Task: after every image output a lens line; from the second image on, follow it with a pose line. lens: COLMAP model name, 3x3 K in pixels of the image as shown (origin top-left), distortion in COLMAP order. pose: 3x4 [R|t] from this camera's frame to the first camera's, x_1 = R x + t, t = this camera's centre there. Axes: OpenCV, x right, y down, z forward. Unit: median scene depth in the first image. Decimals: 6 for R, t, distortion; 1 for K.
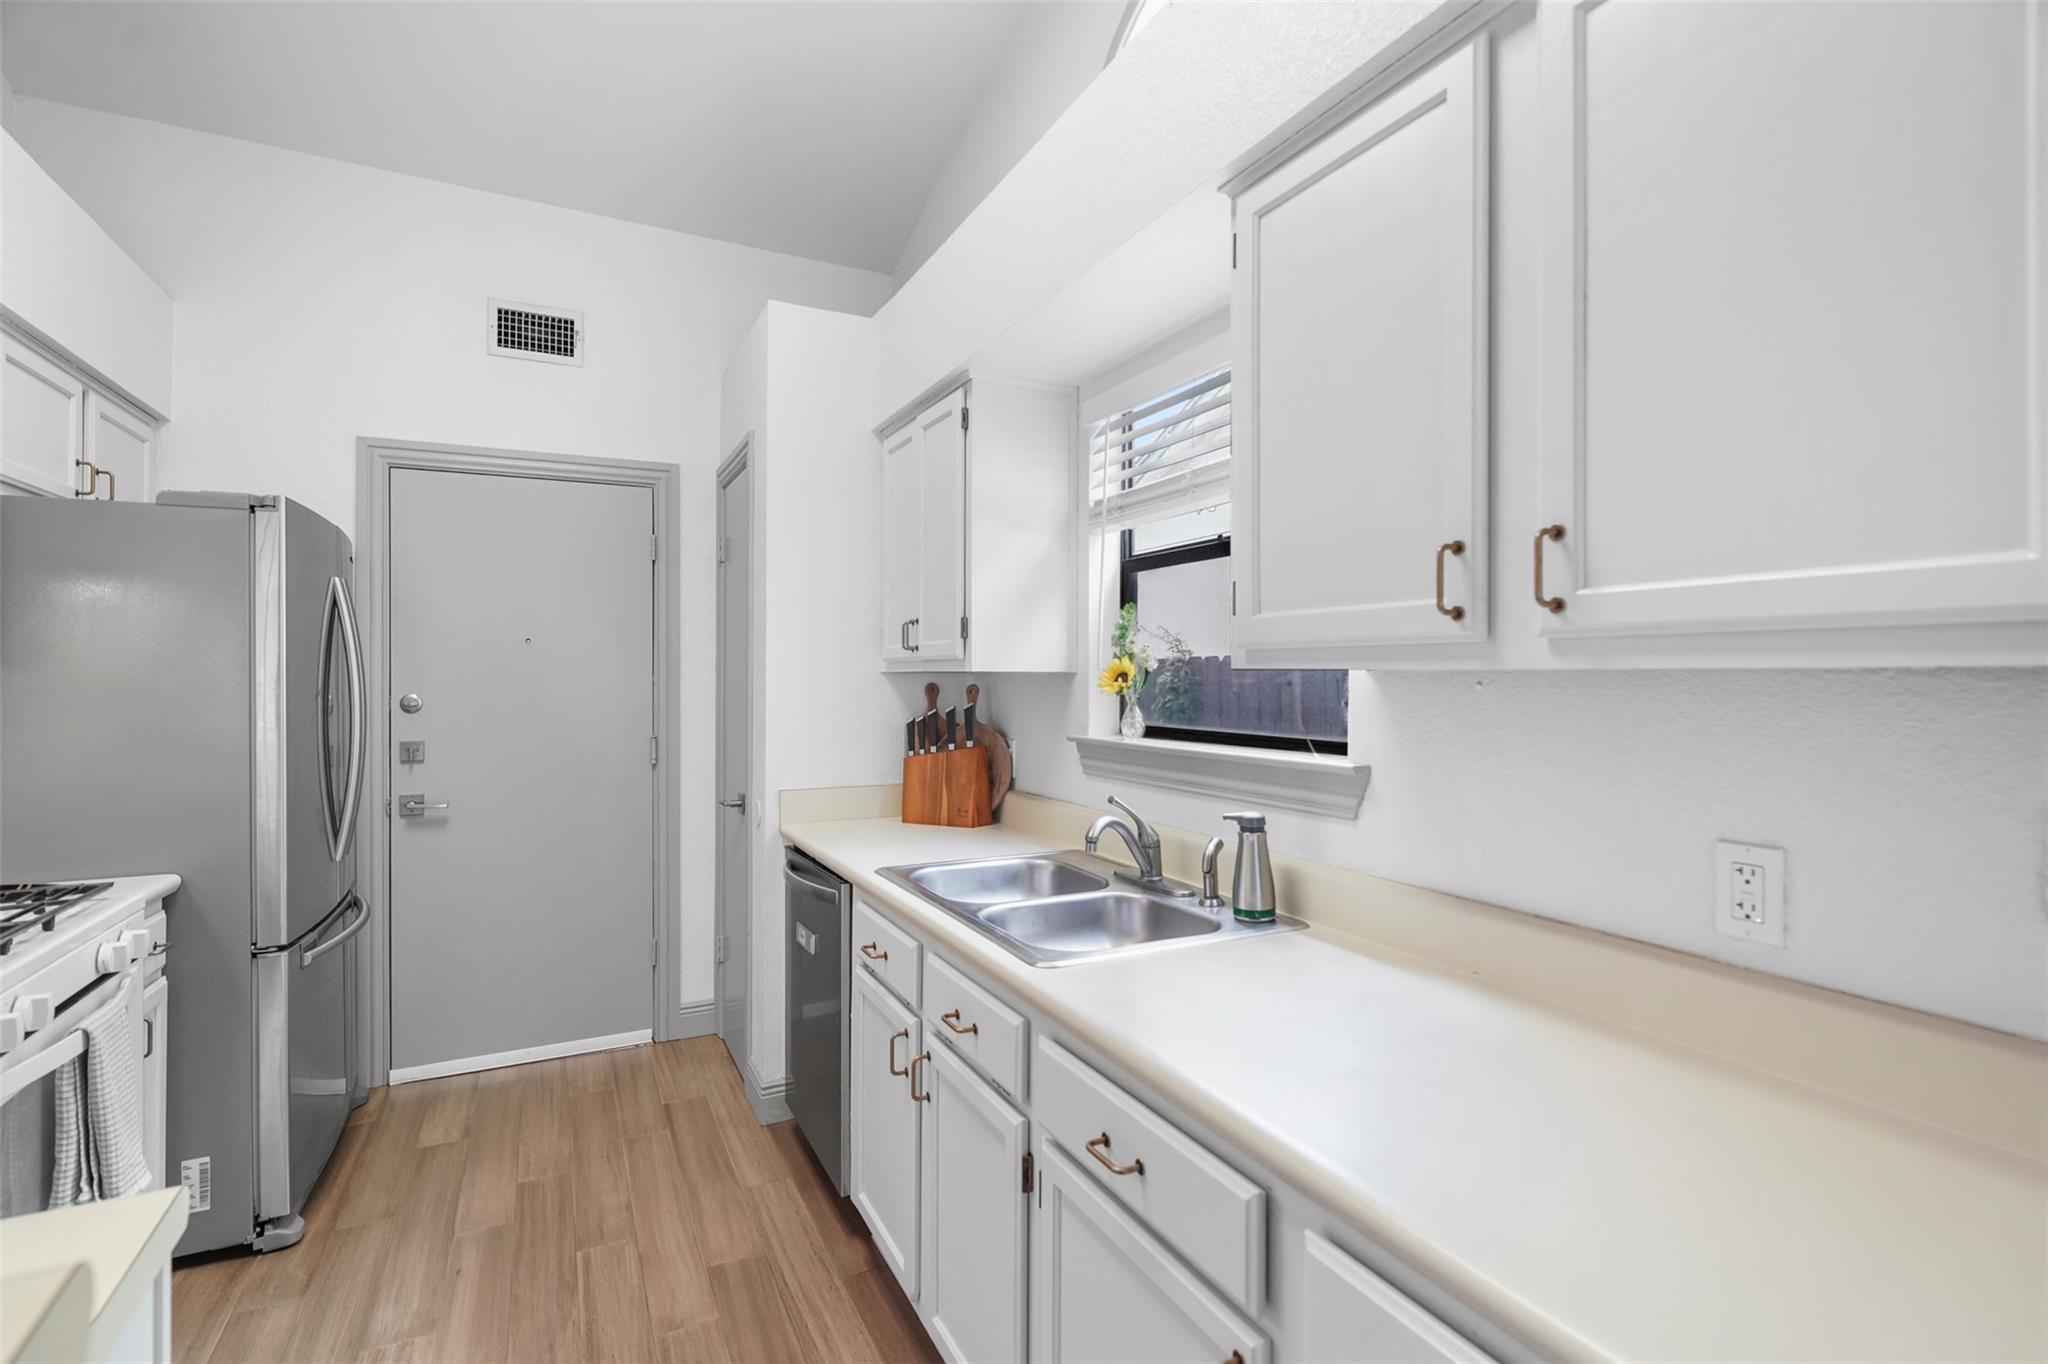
lens RADIAL K [[952.3, 0, 1024.0], [0, 952.3, 682.0], [0, 0, 1]] dist [-0.010836, -0.000044]
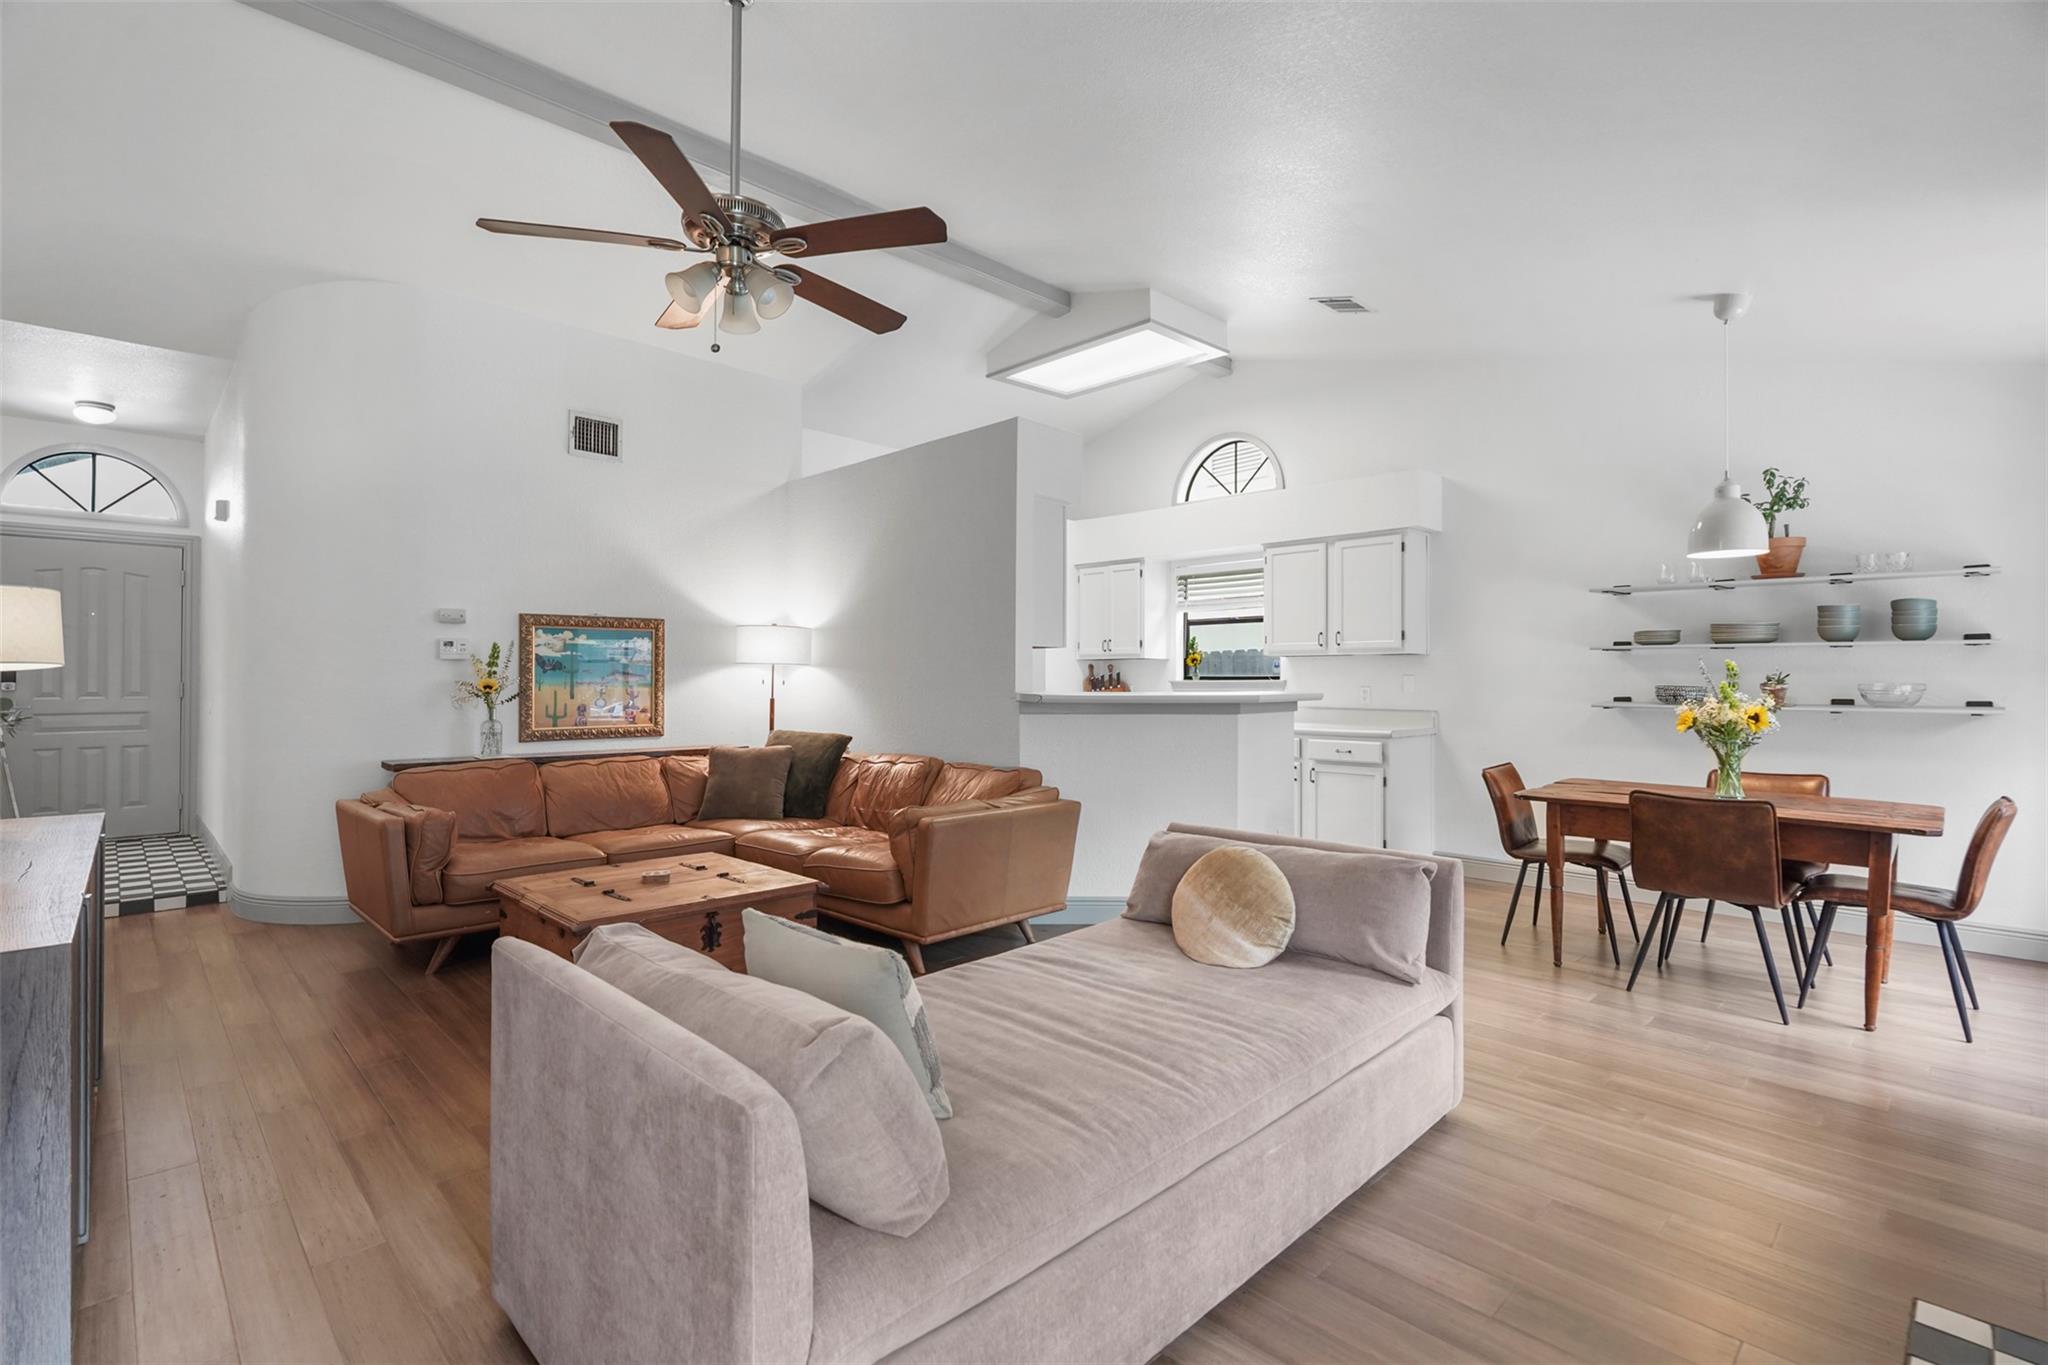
lens RADIAL K [[952.3, 0, 1024.0], [0, 952.3, 682.5], [0, 0, 1]] dist [-0.010836, -0.000044]
pose [[0.953101, 0.014809, 0.302290, -1.255746], [-0.010401, 0.999815, -0.016188, 0.111030], [-0.302474, 0.012285, 0.953078, -1.648708]]
